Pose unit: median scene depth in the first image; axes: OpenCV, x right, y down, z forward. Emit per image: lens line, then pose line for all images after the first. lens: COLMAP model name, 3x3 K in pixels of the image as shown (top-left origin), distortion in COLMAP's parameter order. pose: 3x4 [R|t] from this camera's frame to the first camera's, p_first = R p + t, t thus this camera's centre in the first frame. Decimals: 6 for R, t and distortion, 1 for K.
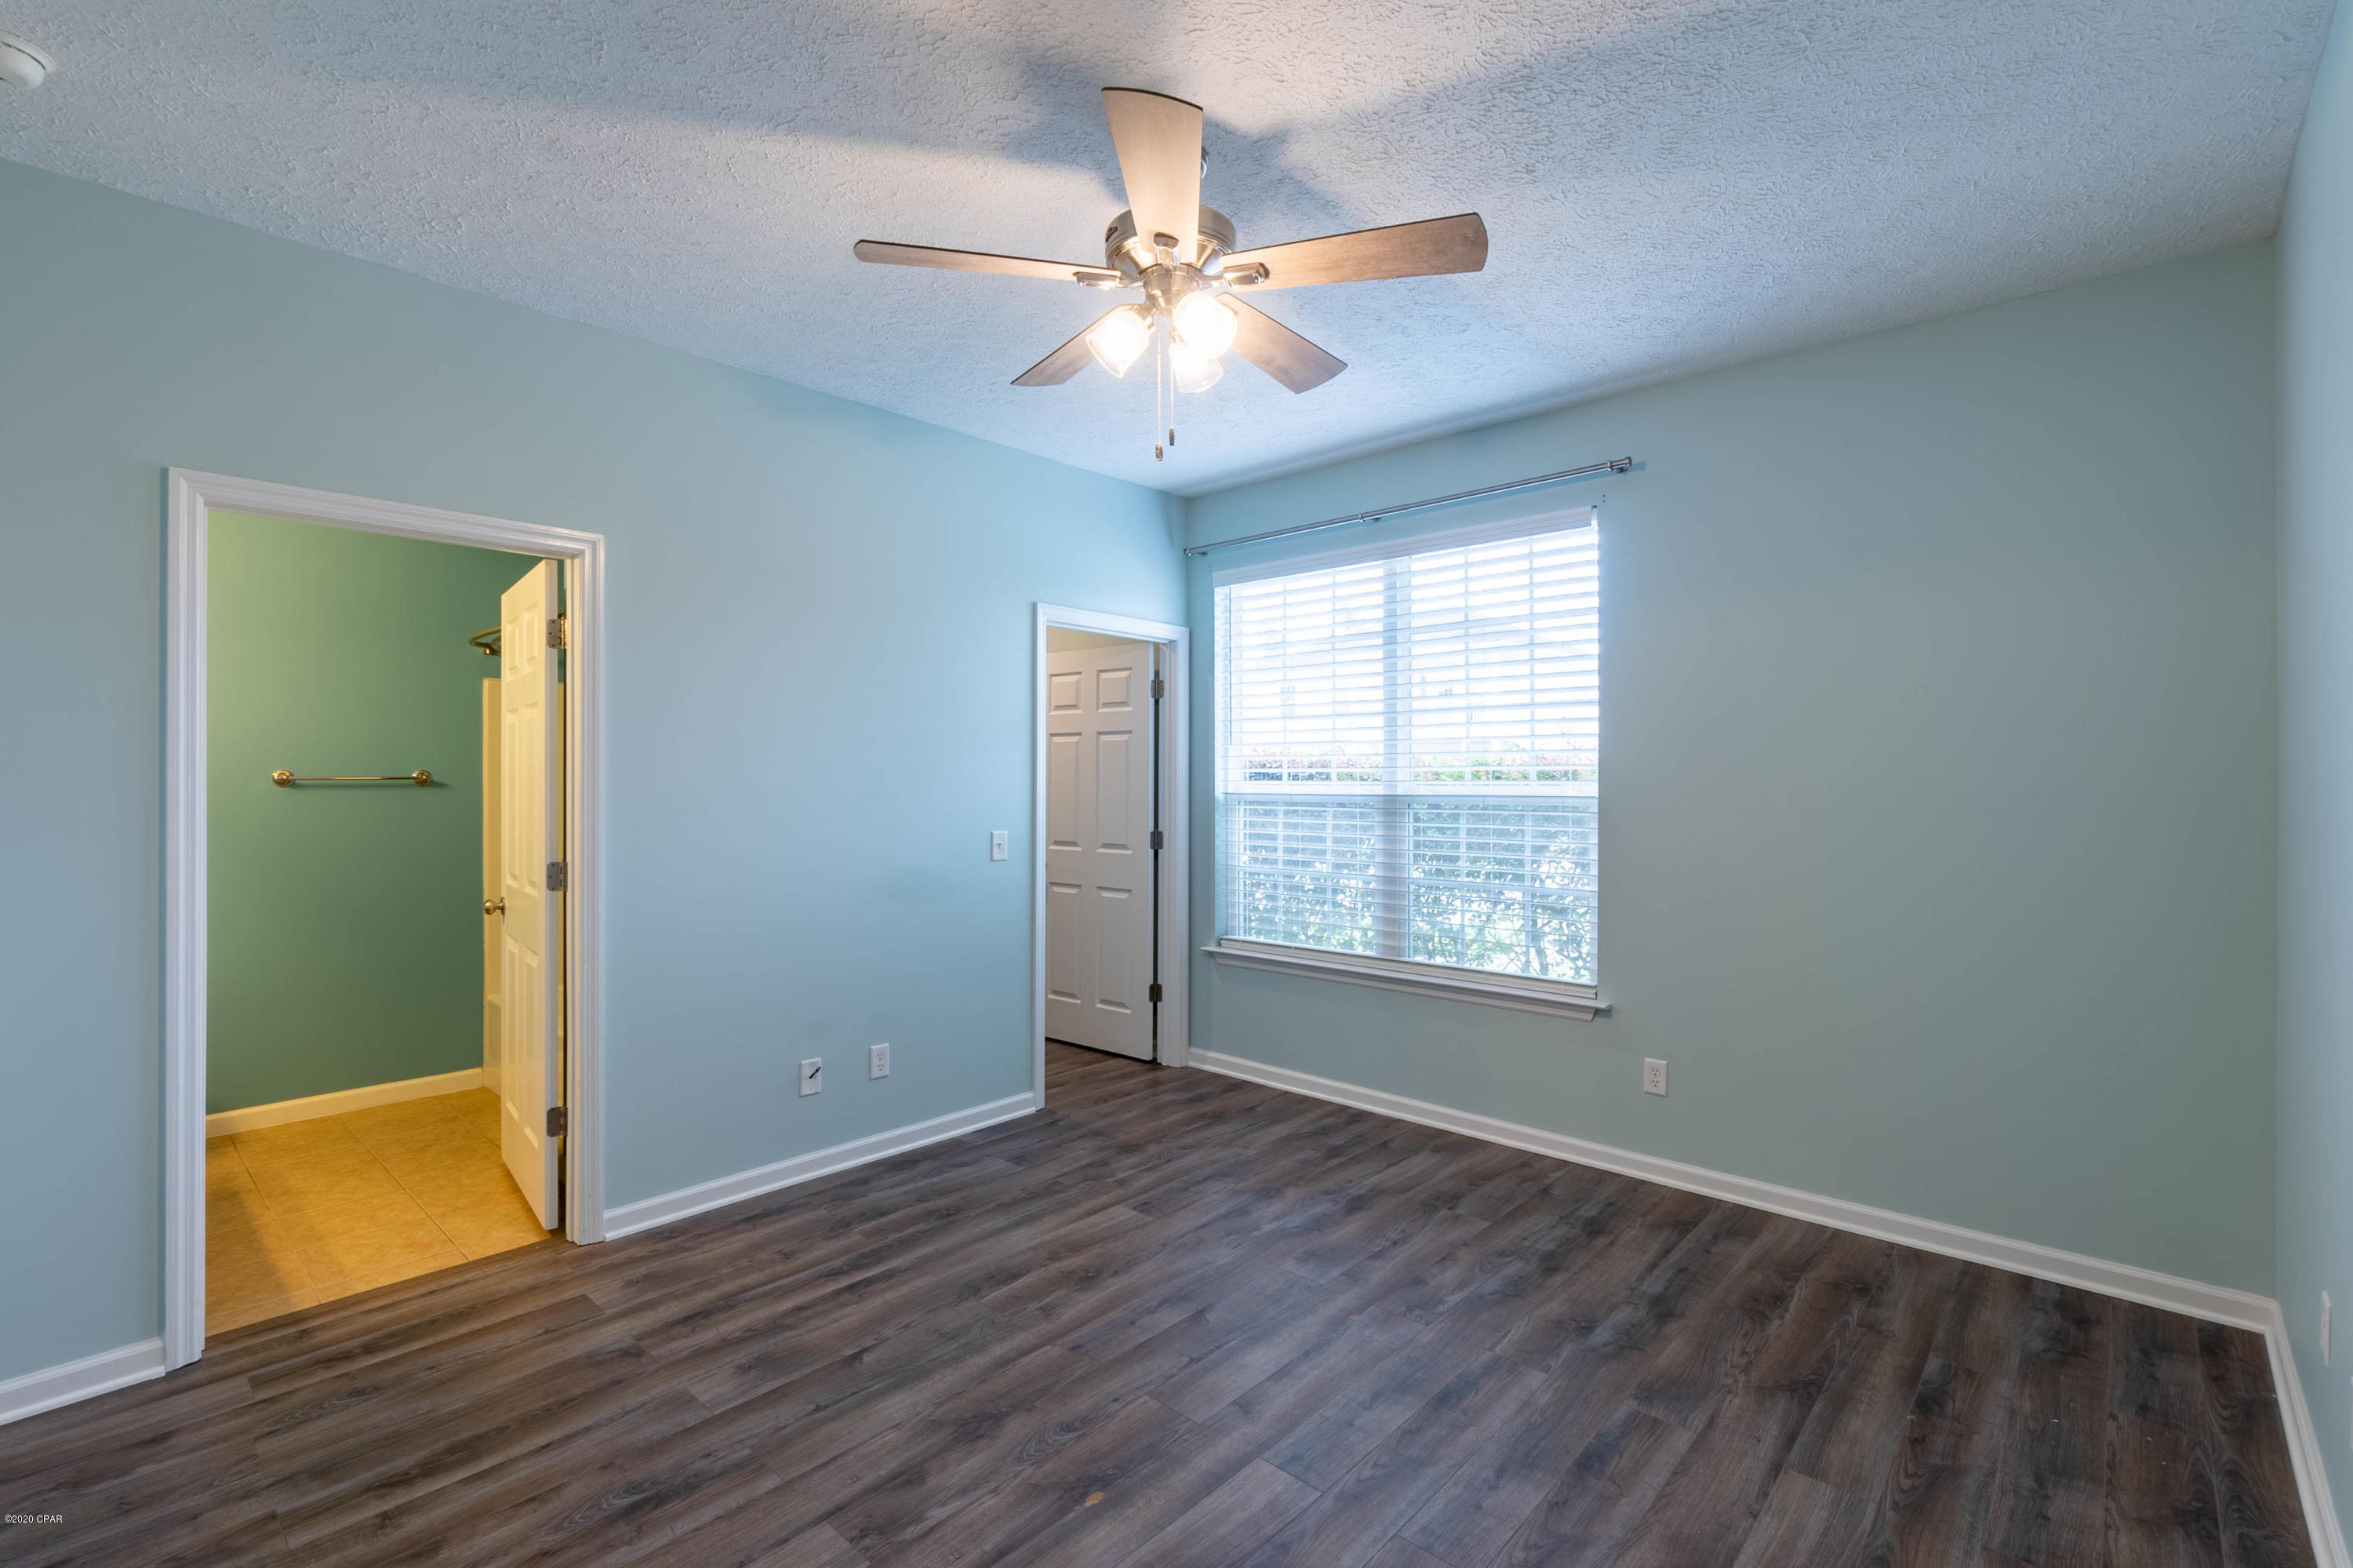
lens RADIAL K [[1058.0, 0, 1165.5], [0, 1058.0, 773.8], [0, 0, 1]] dist [-0.001553, 0.000444]
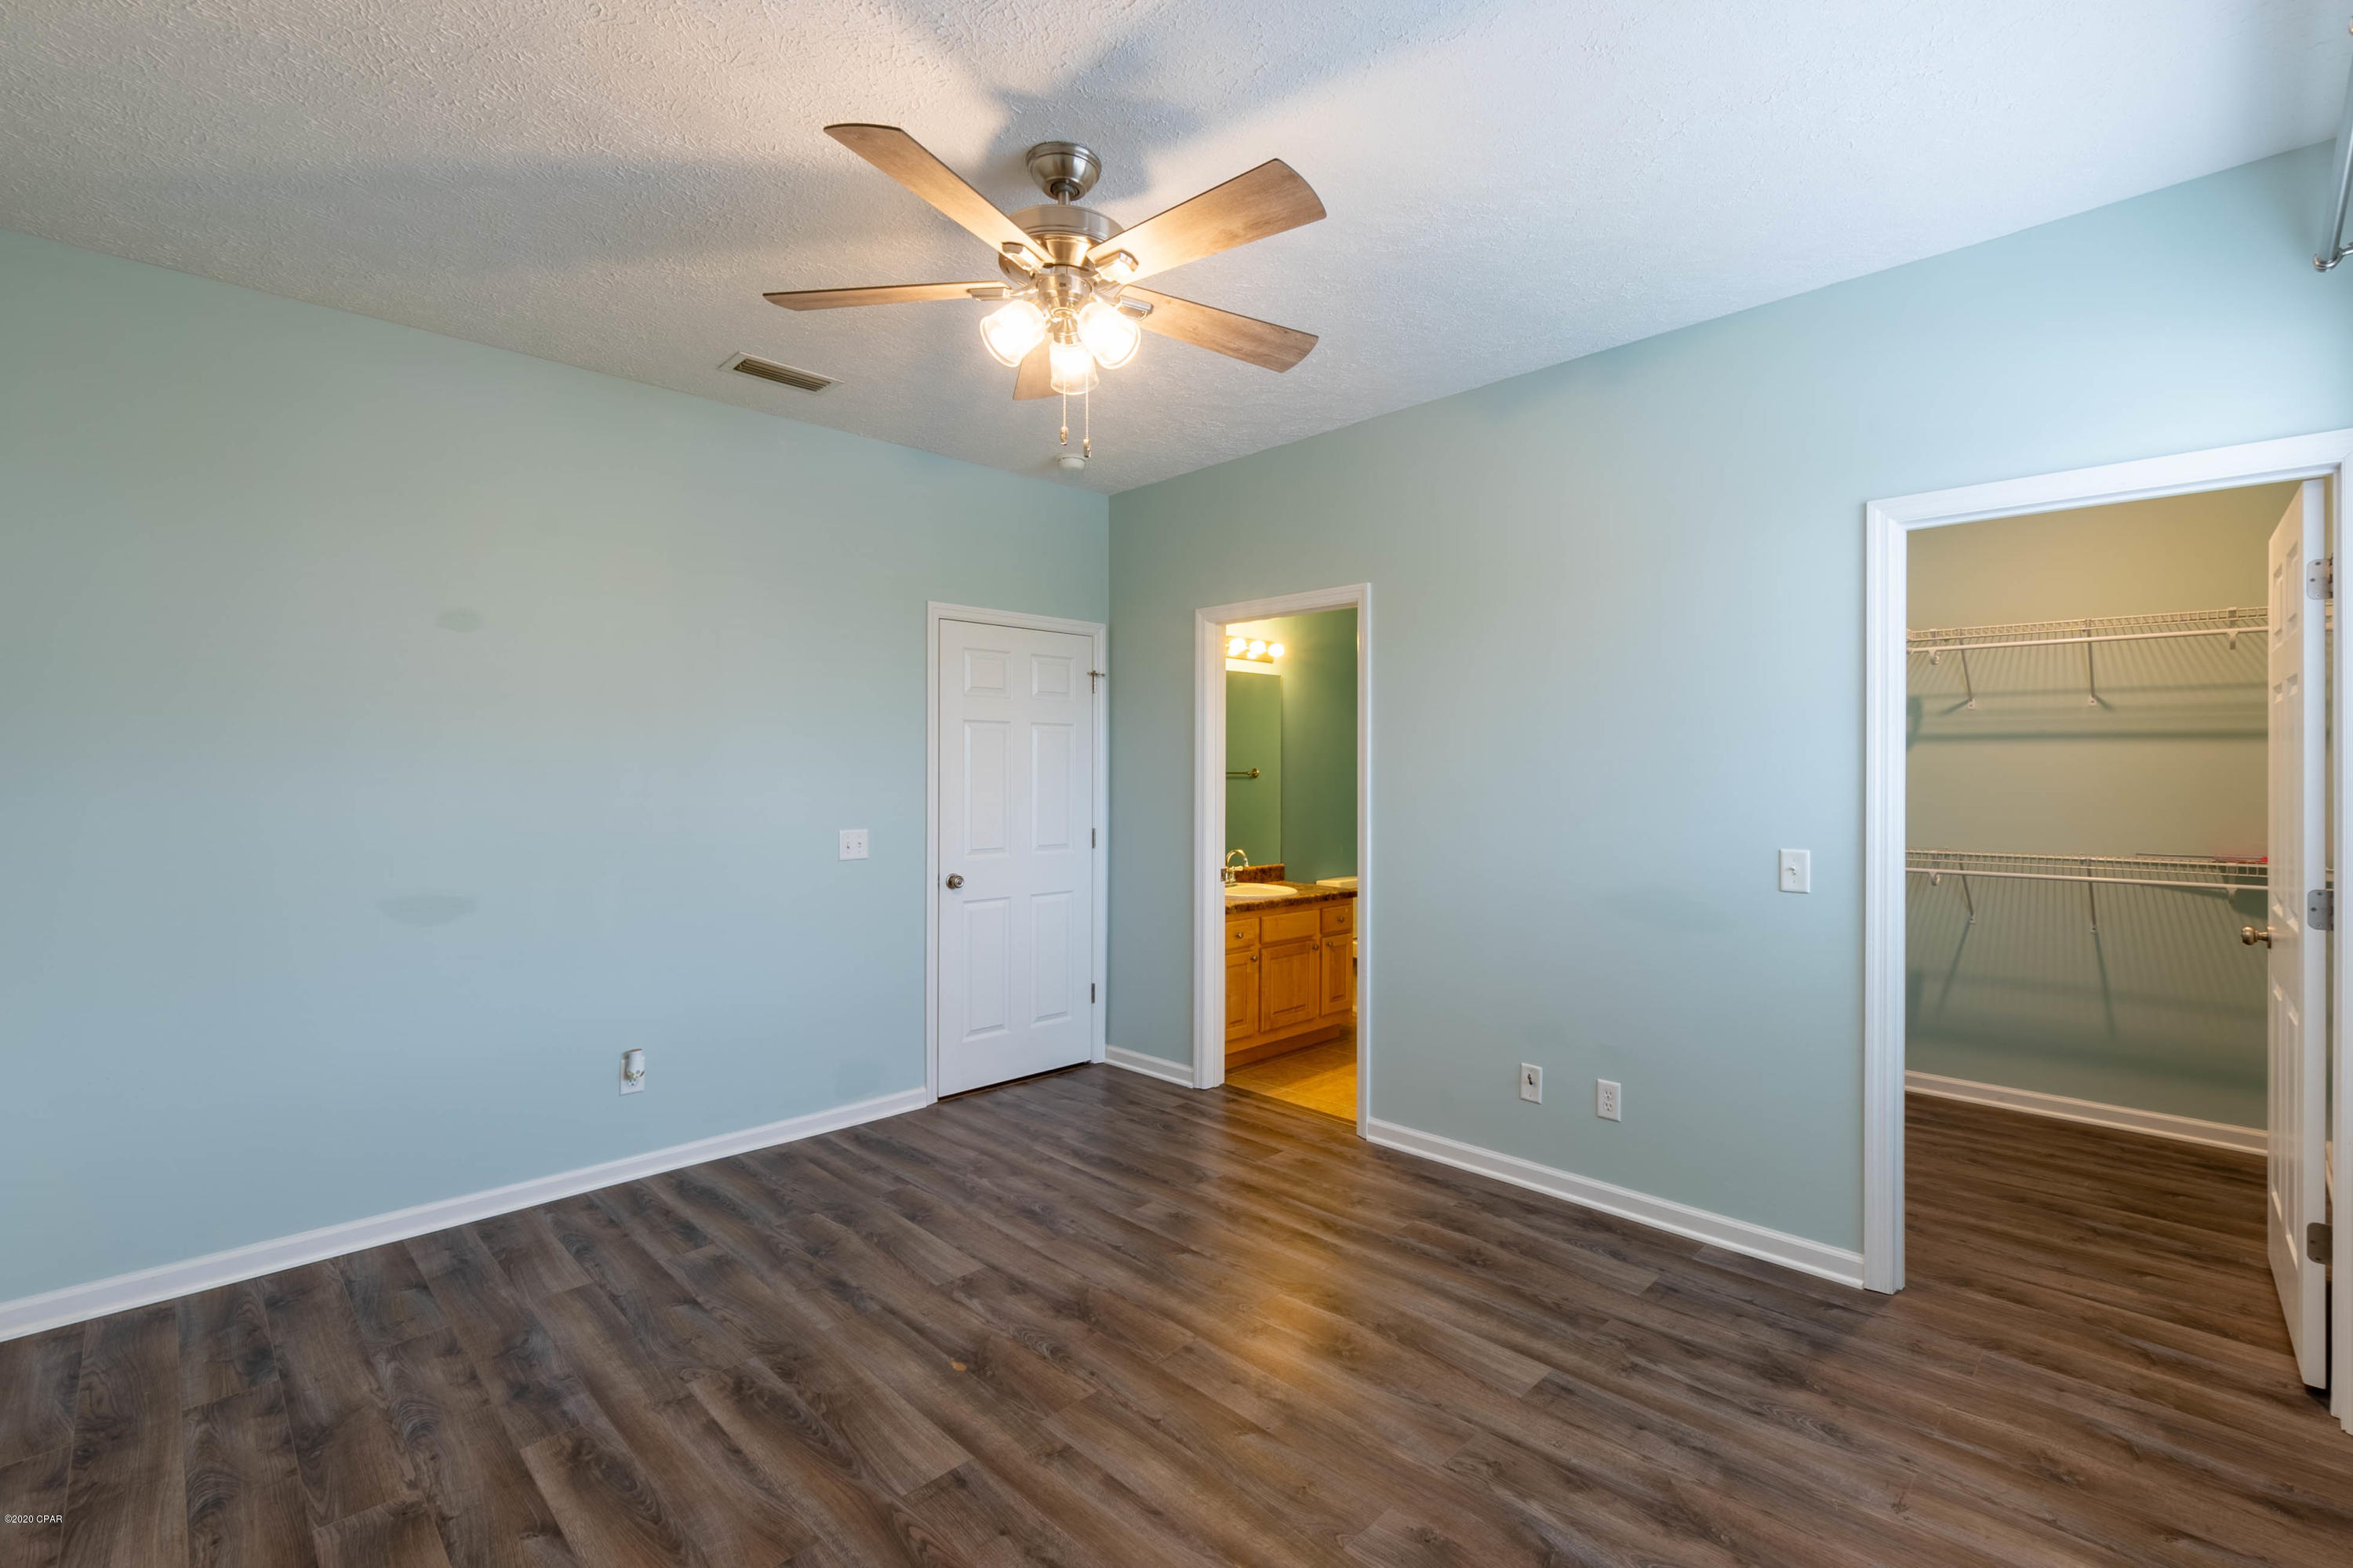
lens RADIAL K [[1058.0, 0, 1165.5], [0, 1058.0, 773.8], [0, 0, 1]] dist [-0.001553, 0.000444]
pose [[-0.055860, -0.001487, -0.998437, 0.697187], [0.000859, 0.999998, -0.001537, 0.019954], [0.998438, -0.000944, -0.055859, 0.827639]]
